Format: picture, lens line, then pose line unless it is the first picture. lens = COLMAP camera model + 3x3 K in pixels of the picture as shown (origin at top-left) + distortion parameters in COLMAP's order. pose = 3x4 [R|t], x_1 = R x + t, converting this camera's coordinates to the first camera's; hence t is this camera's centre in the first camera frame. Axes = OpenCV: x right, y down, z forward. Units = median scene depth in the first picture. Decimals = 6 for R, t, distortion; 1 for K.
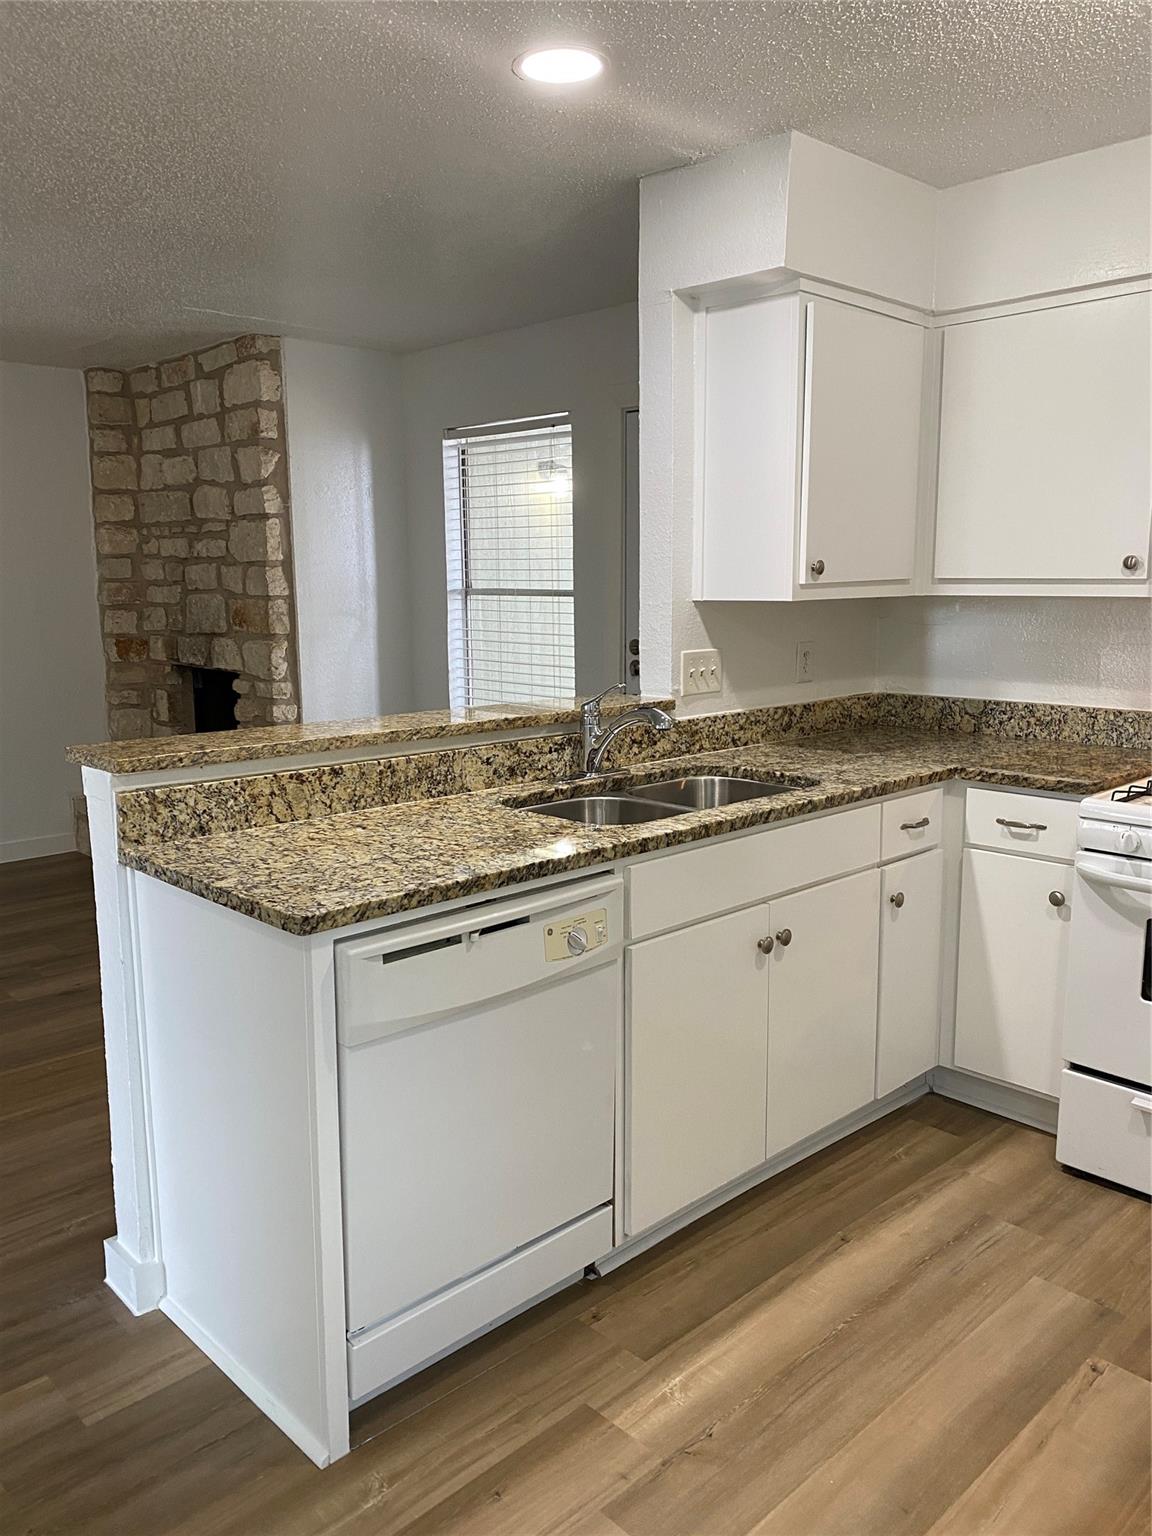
lens RADIAL K [[1171.7, 0, 572.5], [0, 1171.7, 757.5], [0, 0, 1]] dist [0.032888, -0.037280]
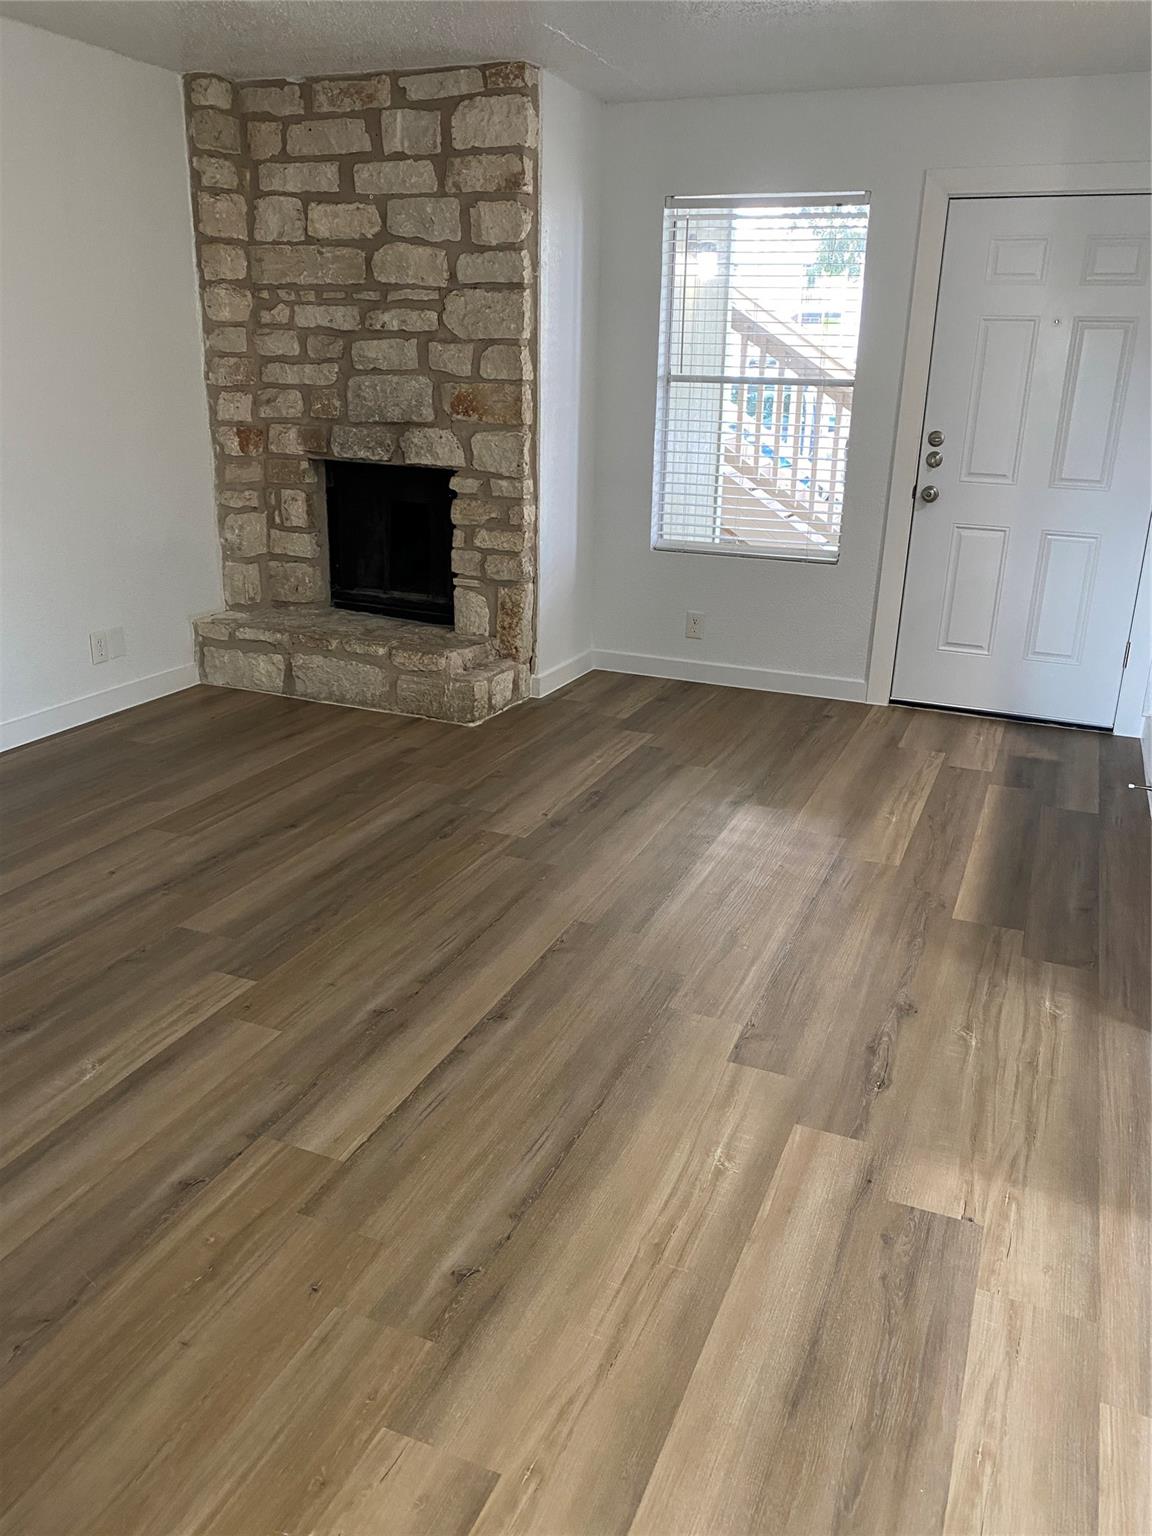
lens RADIAL K [[1171.7, 0, 571.4], [0, 1171.7, 735.2], [0, 0, 1]] dist [0.032888, -0.037280]
pose [[0.912031, -0.100336, 0.397657, -0.896196], [0.036533, 0.985633, 0.164905, -0.026042], [-0.408490, -0.135871, 0.902594, 0.209628]]
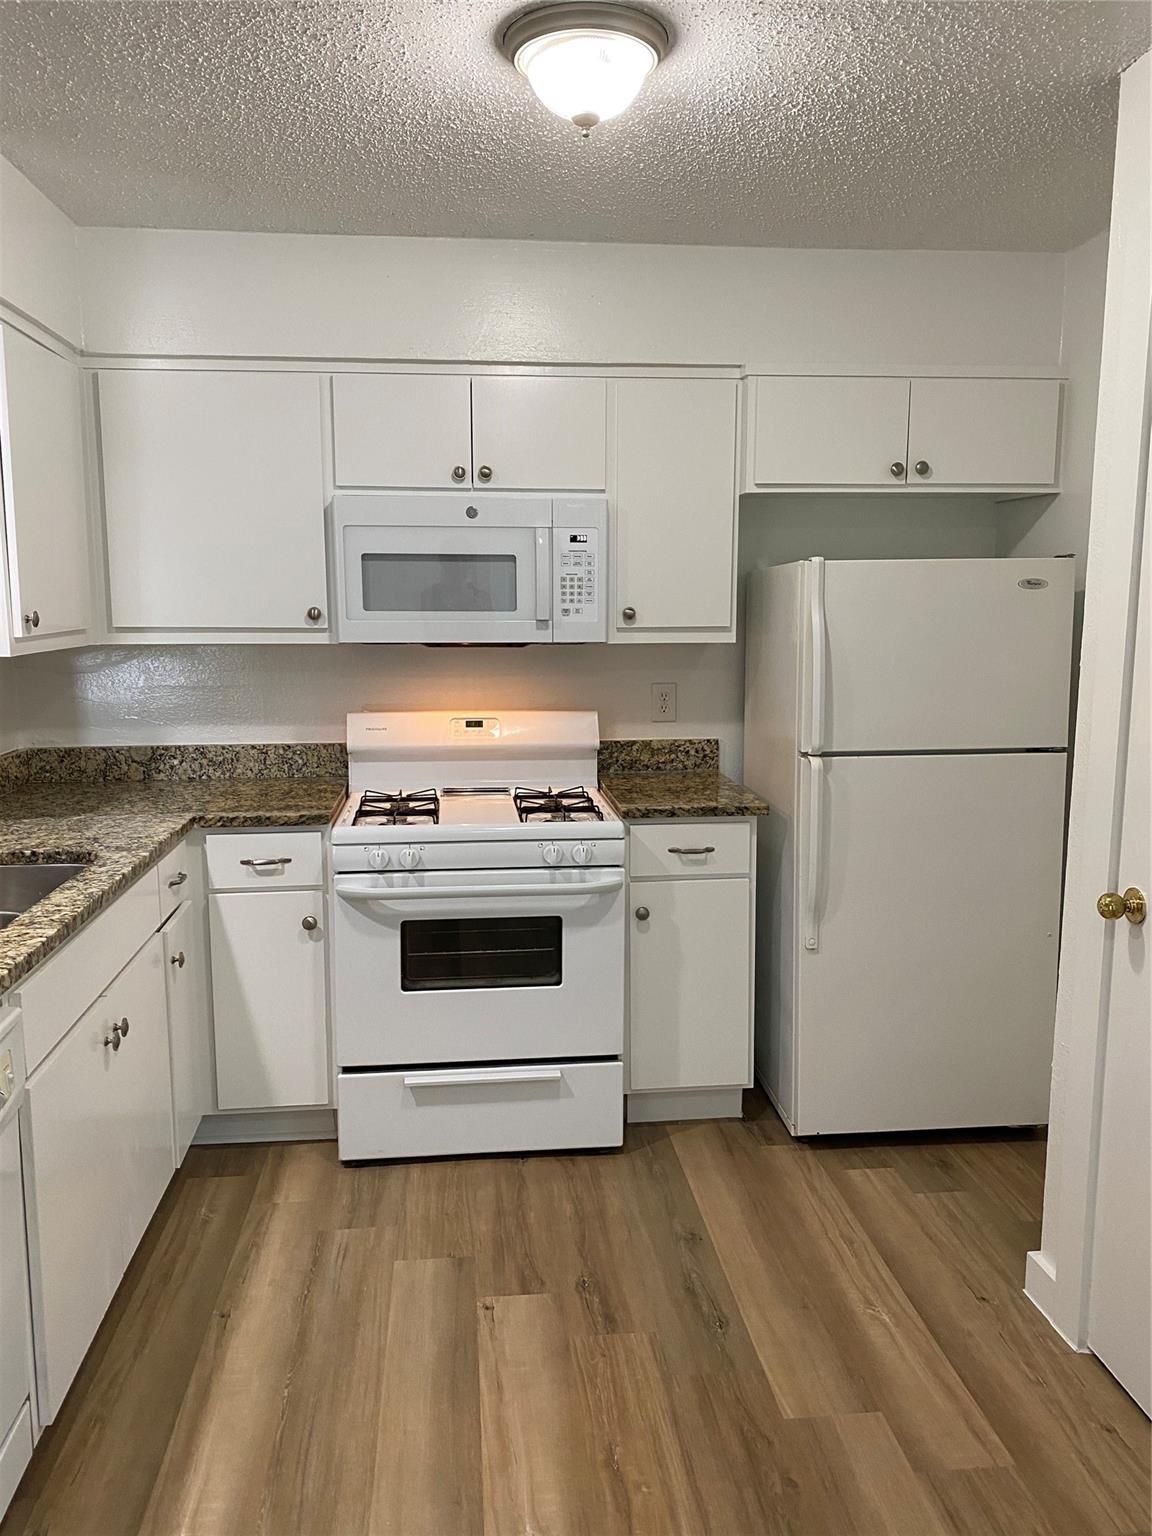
lens RADIAL K [[1171.7, 0, 582.1], [0, 1171.7, 761.5], [0, 0, 1]] dist [0.032888, -0.037280]
pose [[0.606069, -0.104808, 0.788477, -0.216698], [0.118279, 0.992135, 0.040964, -0.033701], [-0.786569, 0.068433, 0.613699, 0.100575]]
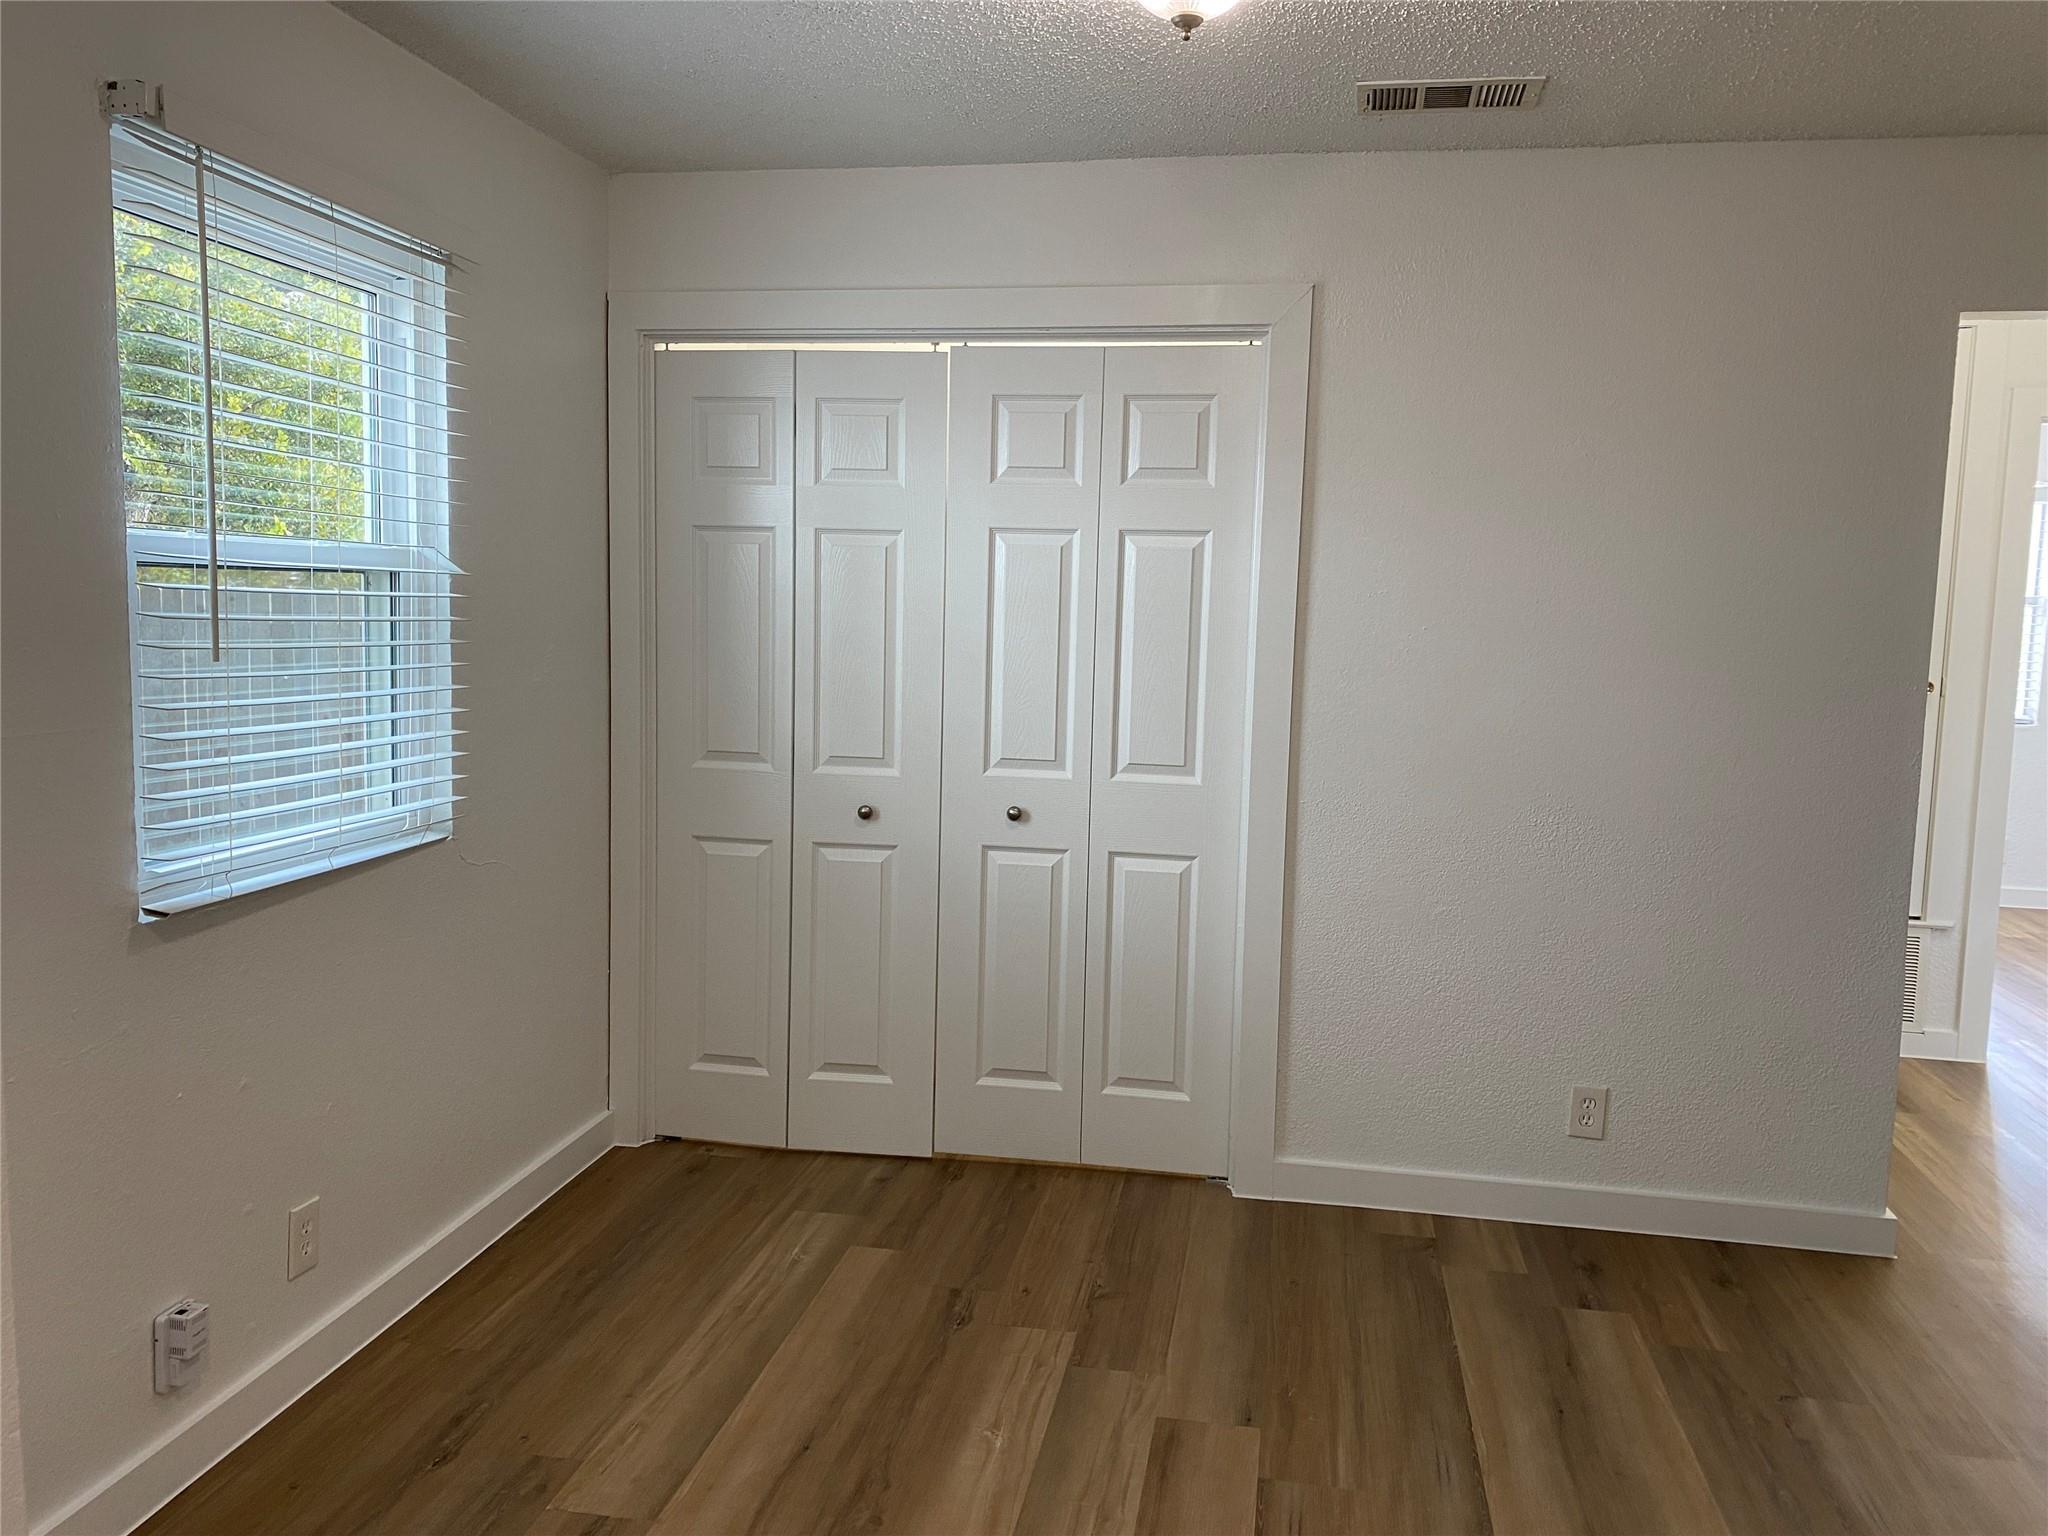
lens RADIAL K [[1562.3, 0, 1045.7], [0, 1562.3, 772.8], [0, 0, 1]] dist [0.032888, -0.037280]
pose [[-0.797197, 0.057248, -0.600999, 0.218474], [-0.110716, 0.964747, 0.238757, -0.097782], [0.593480, 0.256876, -0.762755, 0.585001]]
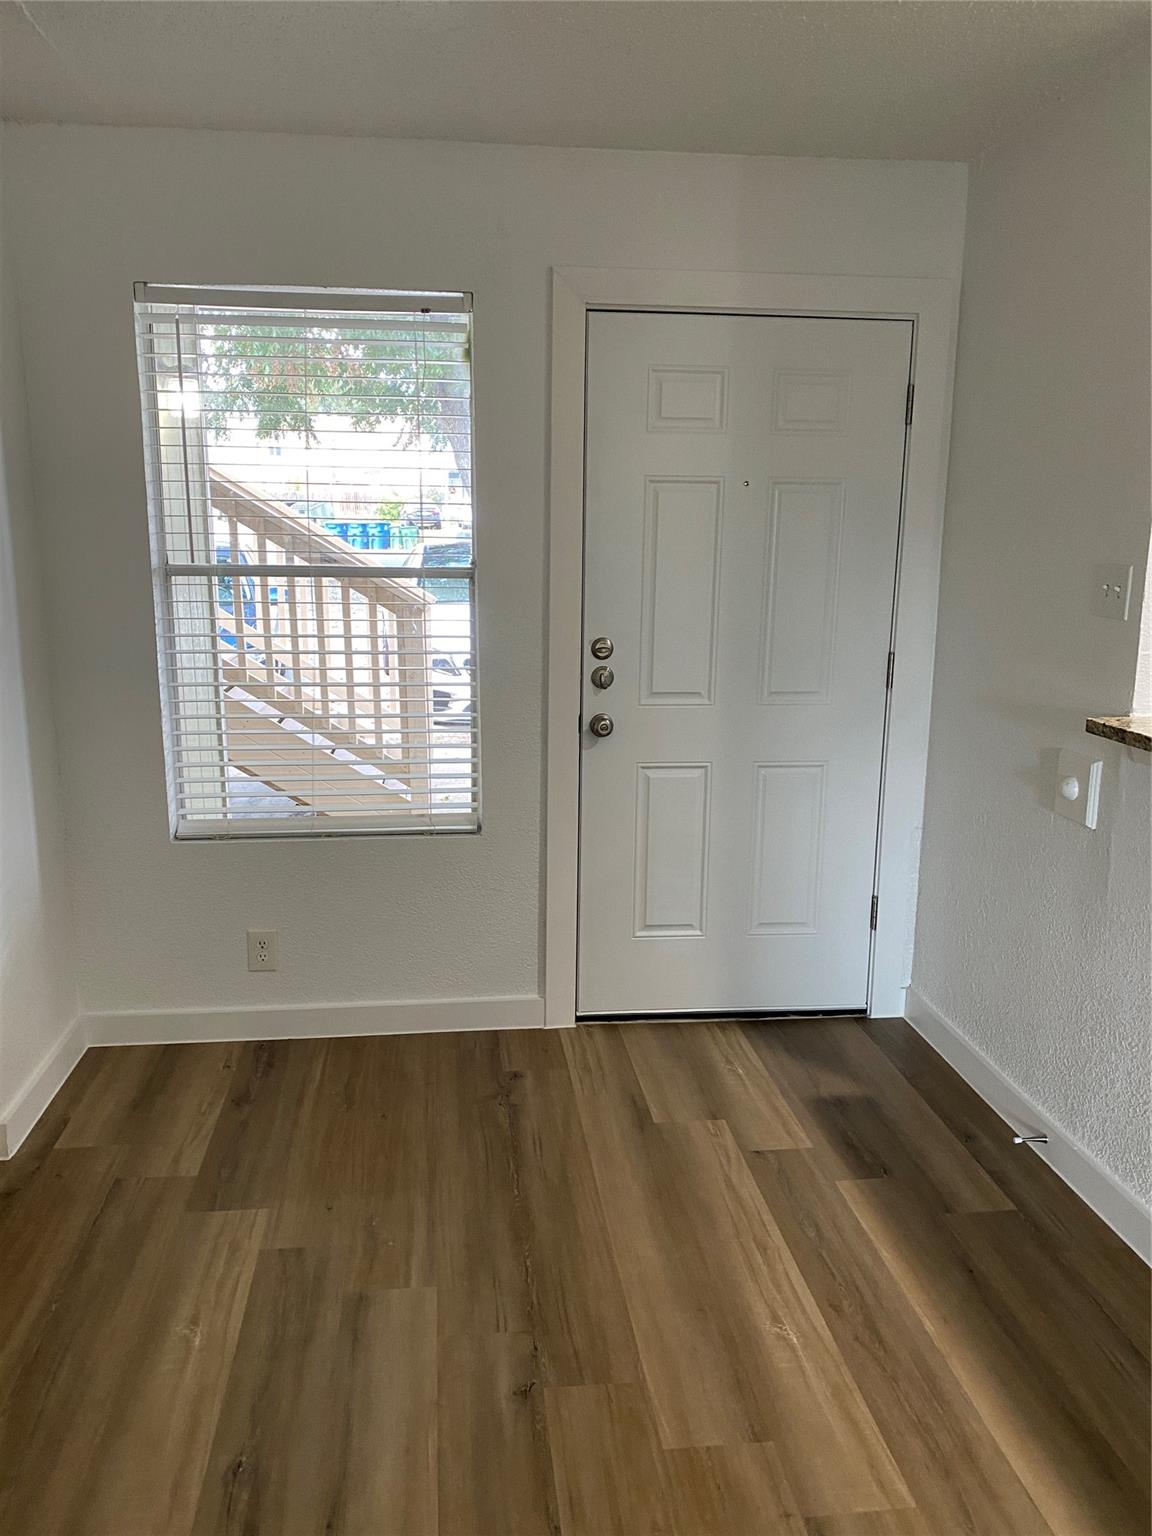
lens RADIAL K [[1171.7, 0, 589.0], [0, 1171.7, 777.0], [0, 0, 1]] dist [0.032888, -0.037280]
pose [[0.590551, -0.157770, 0.791428, -0.704730], [0.115665, 0.987126, 0.110475, -0.127607], [-0.798668, 0.026299, 0.601197, 0.758984]]
